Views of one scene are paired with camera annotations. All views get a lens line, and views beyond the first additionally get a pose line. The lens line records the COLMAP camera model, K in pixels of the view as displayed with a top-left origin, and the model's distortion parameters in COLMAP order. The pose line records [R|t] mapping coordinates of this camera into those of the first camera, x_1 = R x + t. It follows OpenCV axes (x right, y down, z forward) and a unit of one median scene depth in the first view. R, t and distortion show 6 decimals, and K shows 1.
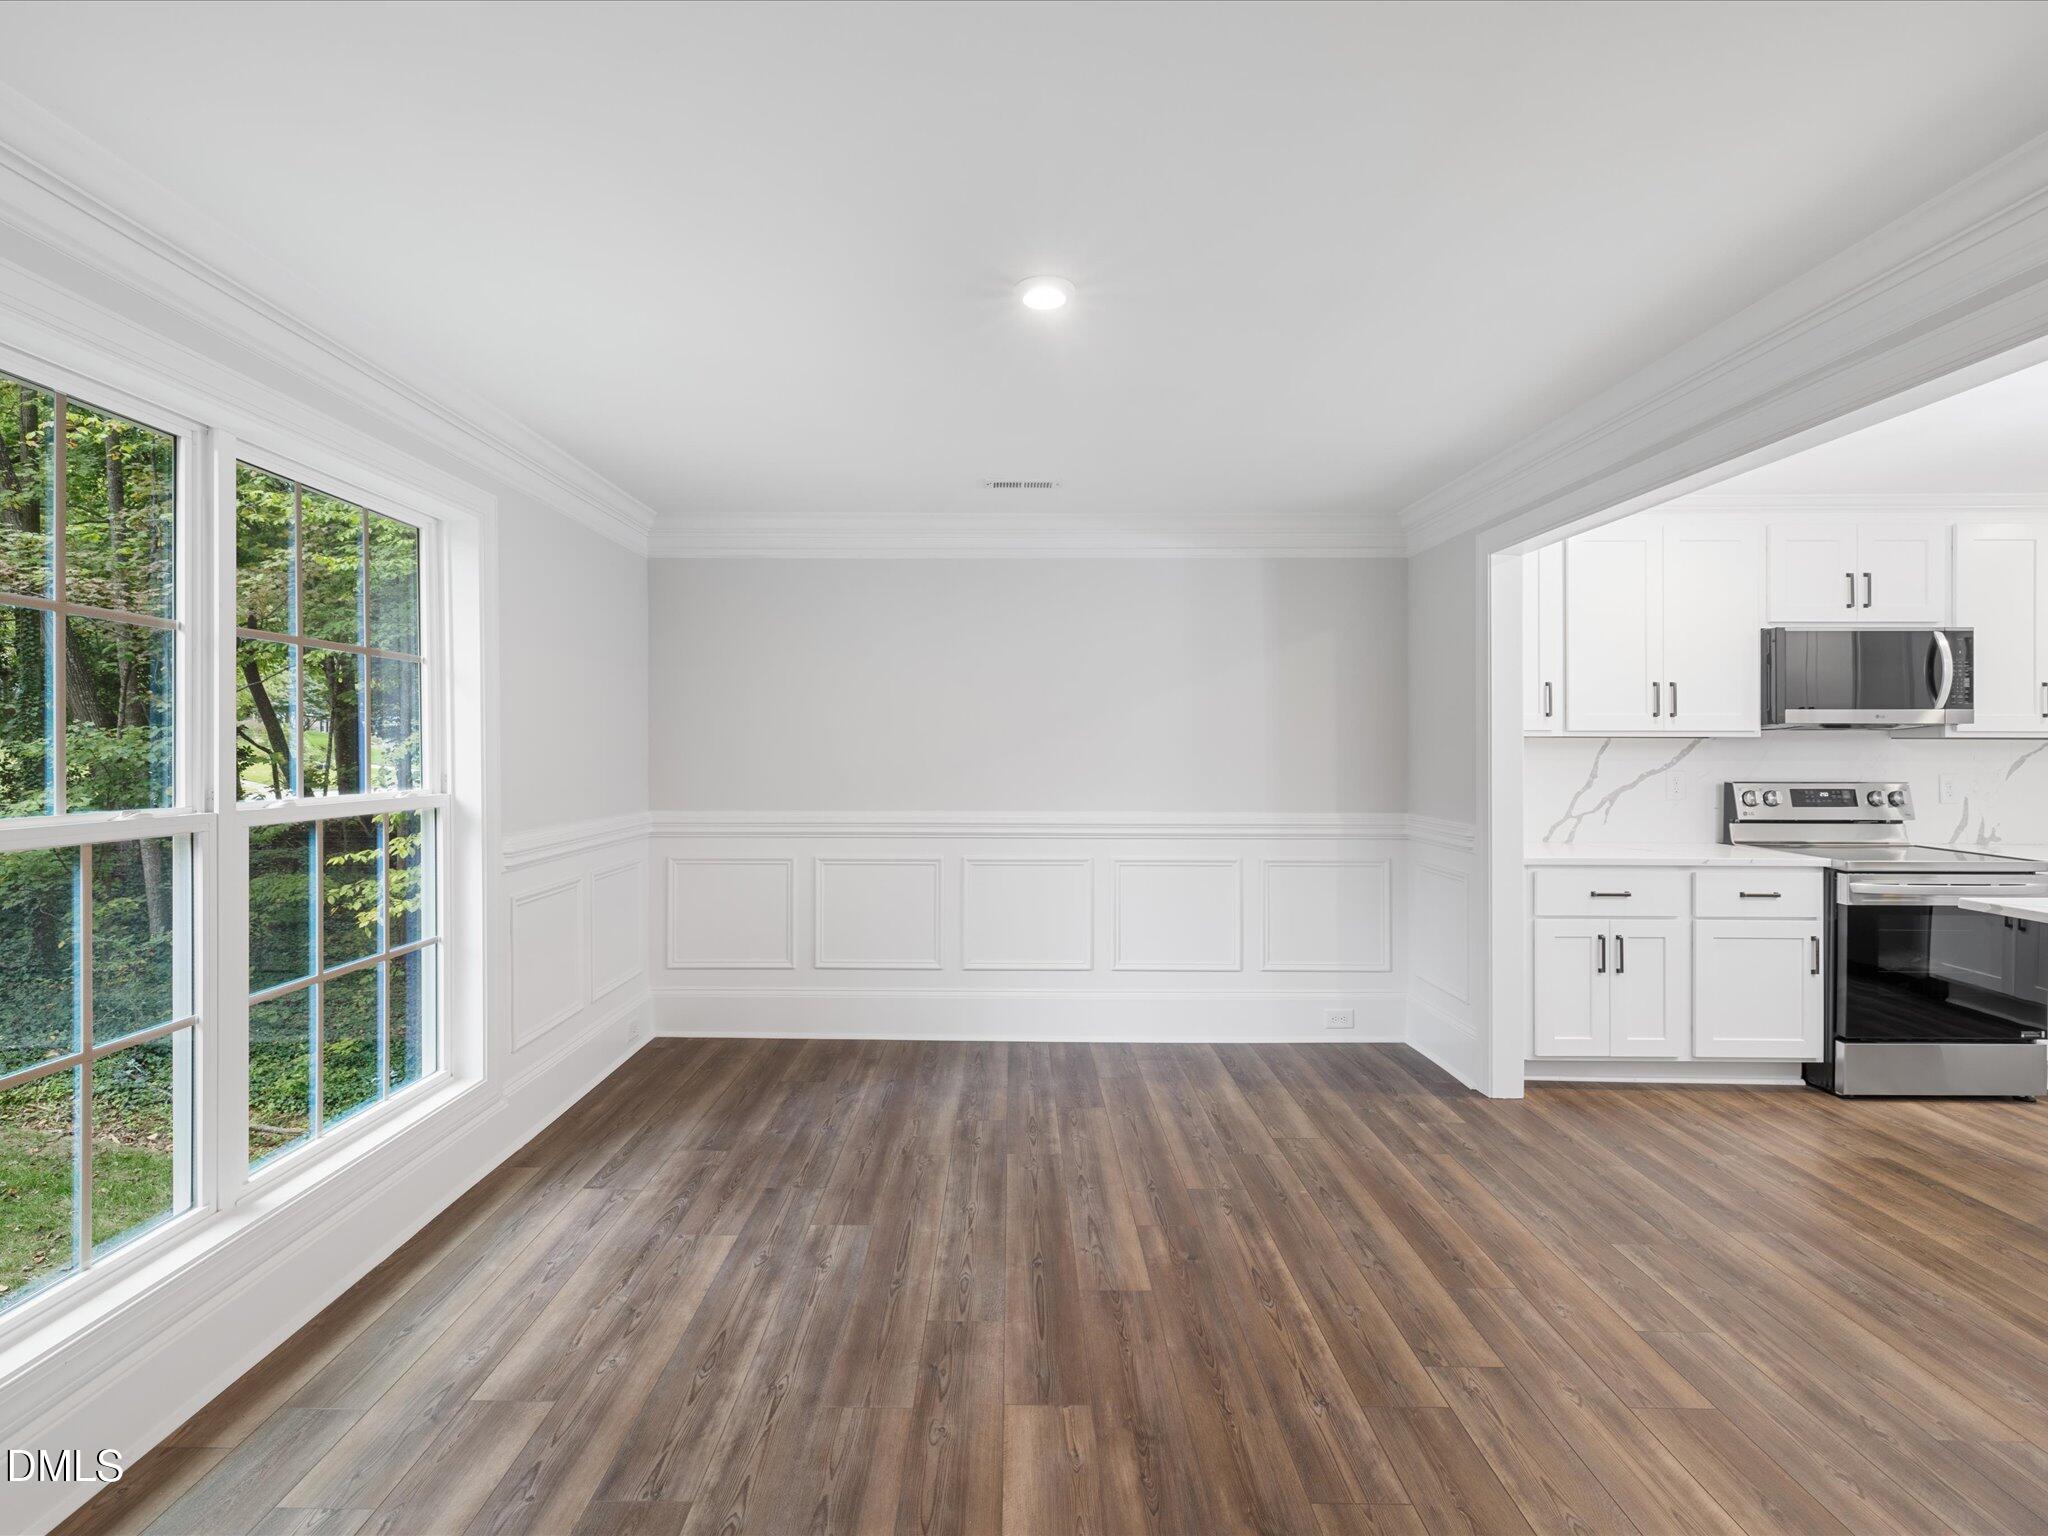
lens RADIAL K [[982.6, 0, 995.2], [0, 982.6, 746.9], [0, 0, 1]] dist [0.000217, 0.000018]
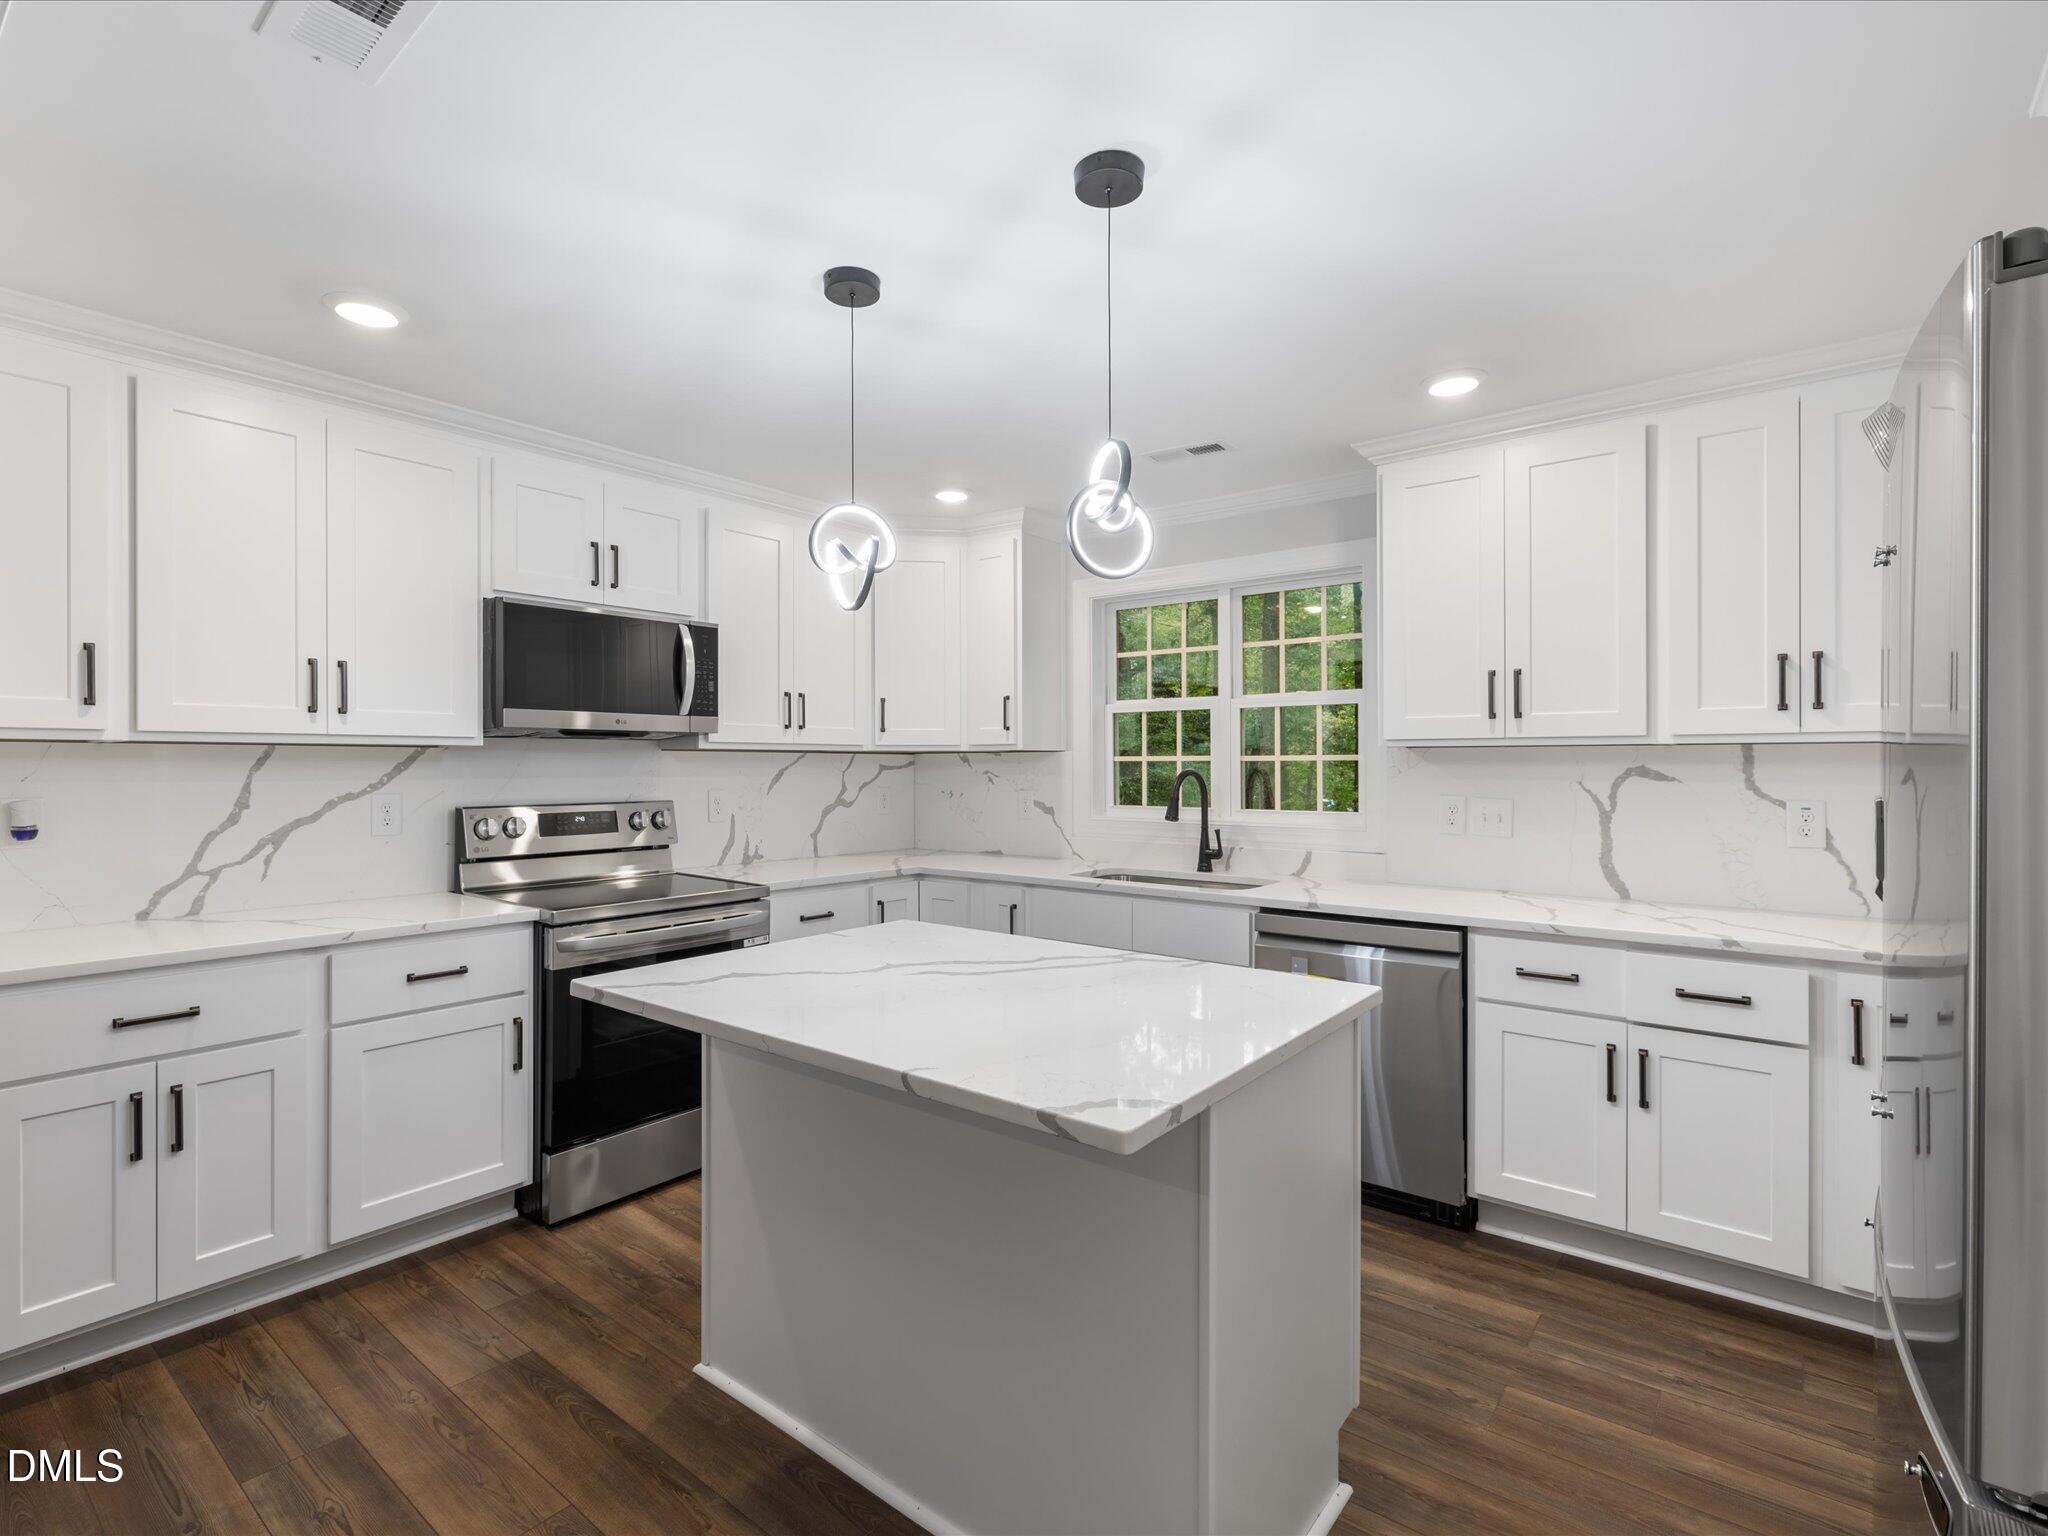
lens RADIAL K [[982.6, 0, 995.2], [0, 982.6, 746.9], [0, 0, 1]] dist [0.000217, 0.000018]
pose [[0.626220, 0.010618, 0.779574, 0.528618], [0.000676, 0.999899, -0.014162, 0.001519], [-0.779646, 0.009396, 0.626150, 0.287033]]
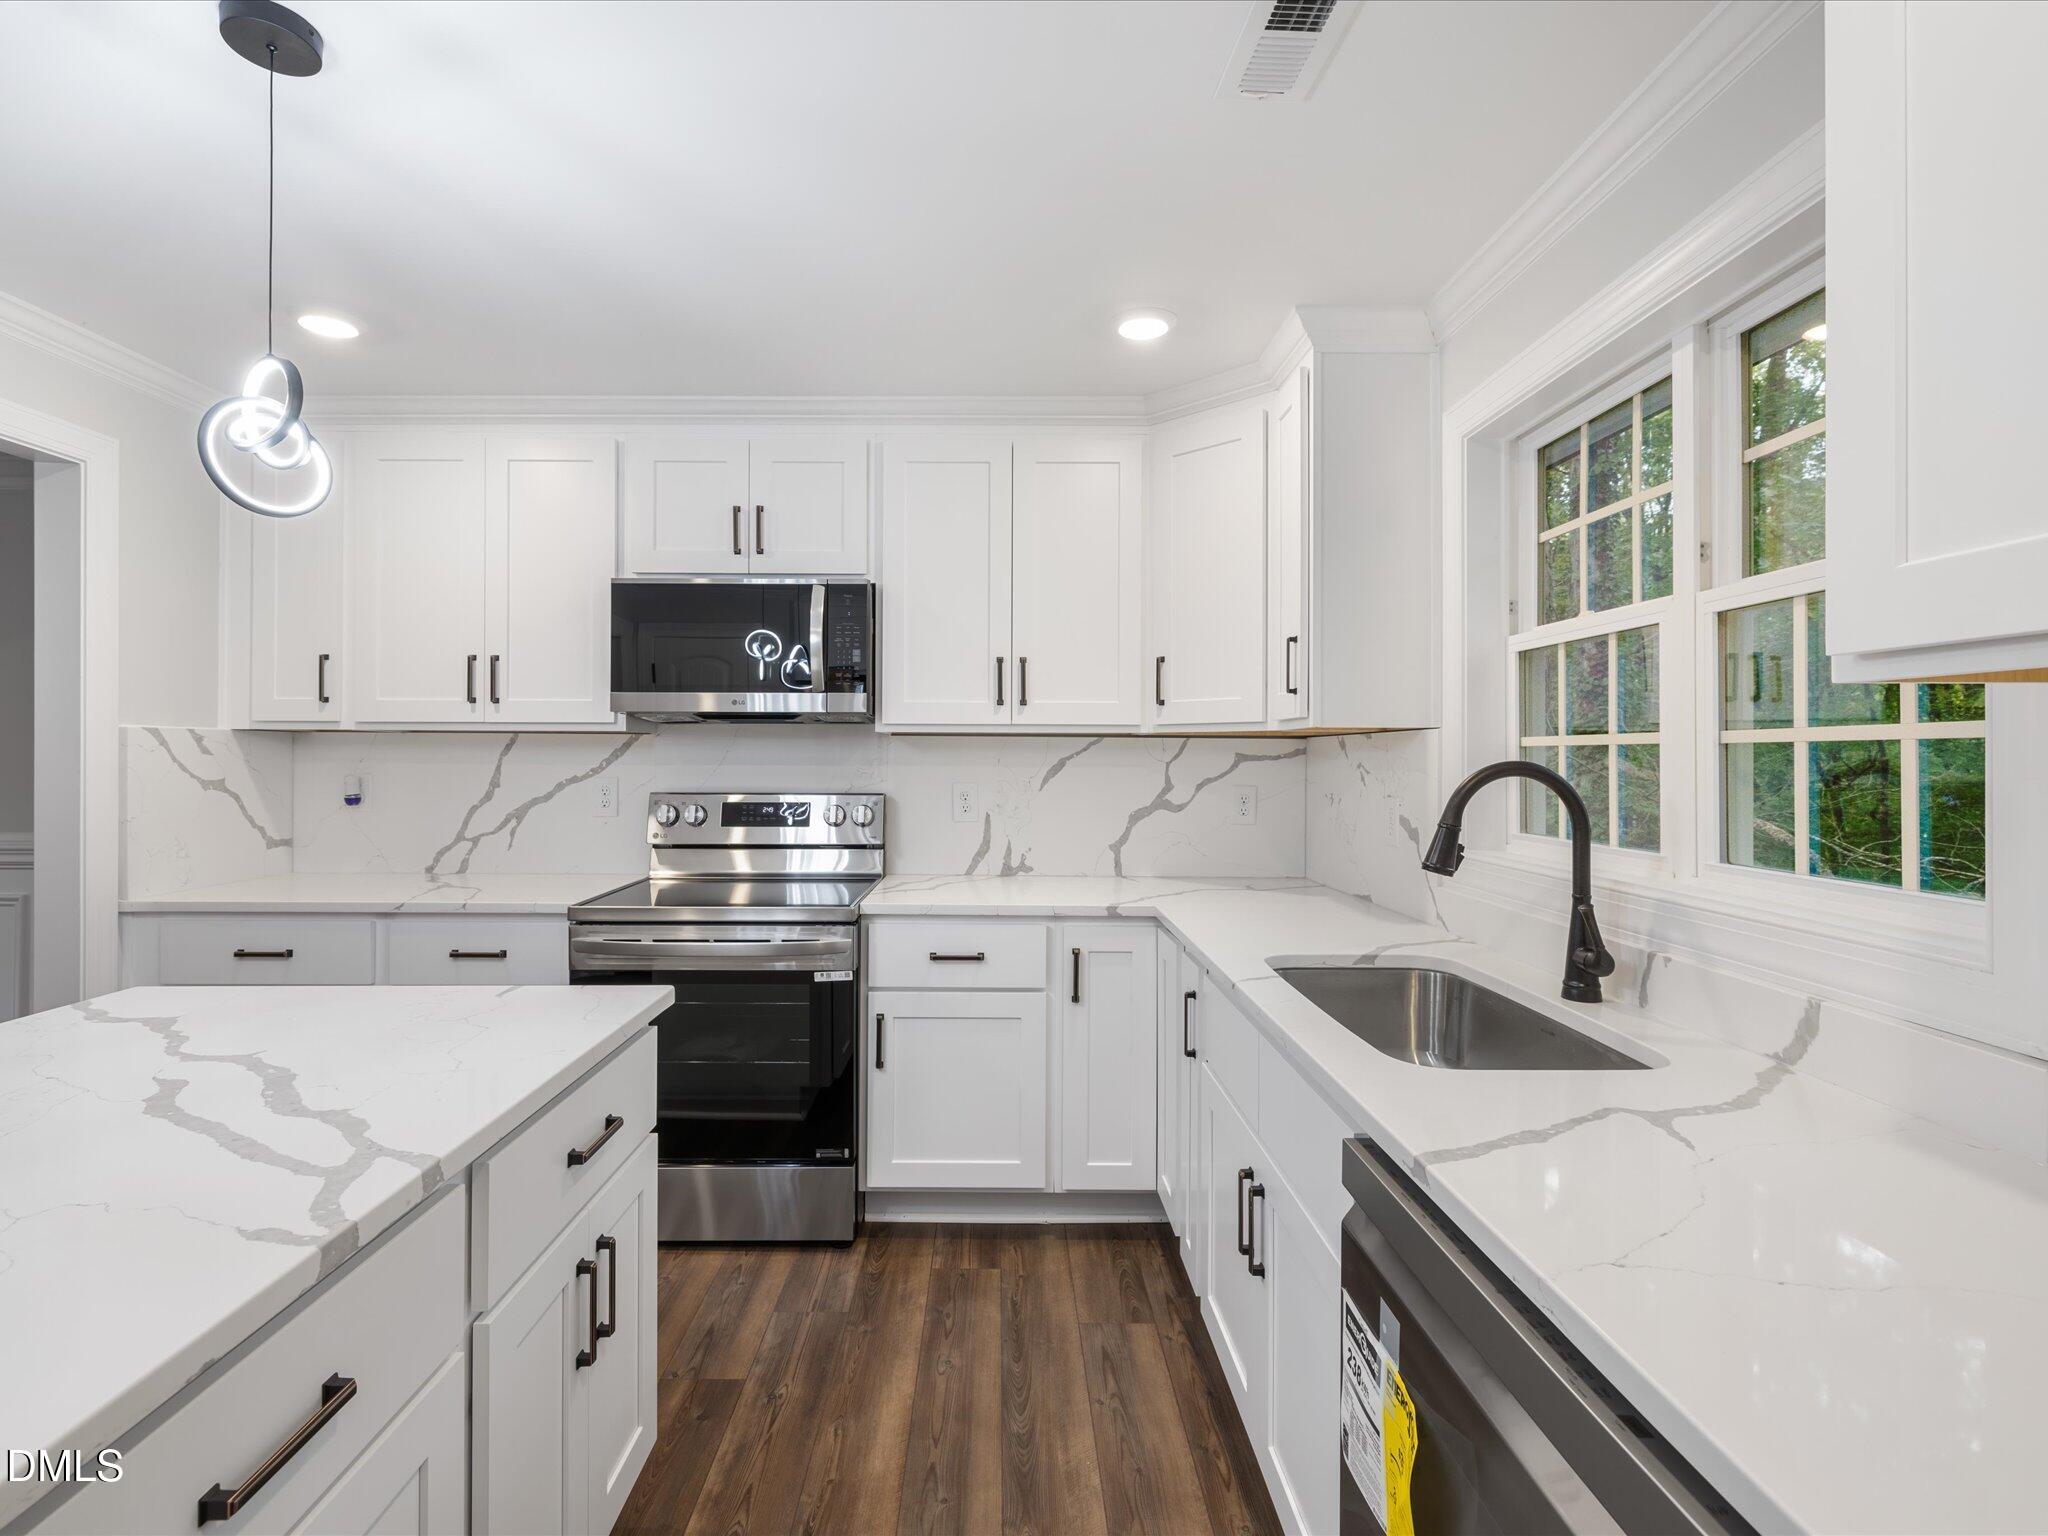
lens RADIAL K [[982.6, 0, 995.2], [0, 982.6, 746.9], [0, 0, 1]] dist [0.000217, 0.000018]
pose [[0.999927, 0.001148, 0.011987, 1.234263], [-0.001063, 0.999975, -0.007056, 0.007400], [-0.011995, 0.007043, 0.999903, 0.315760]]
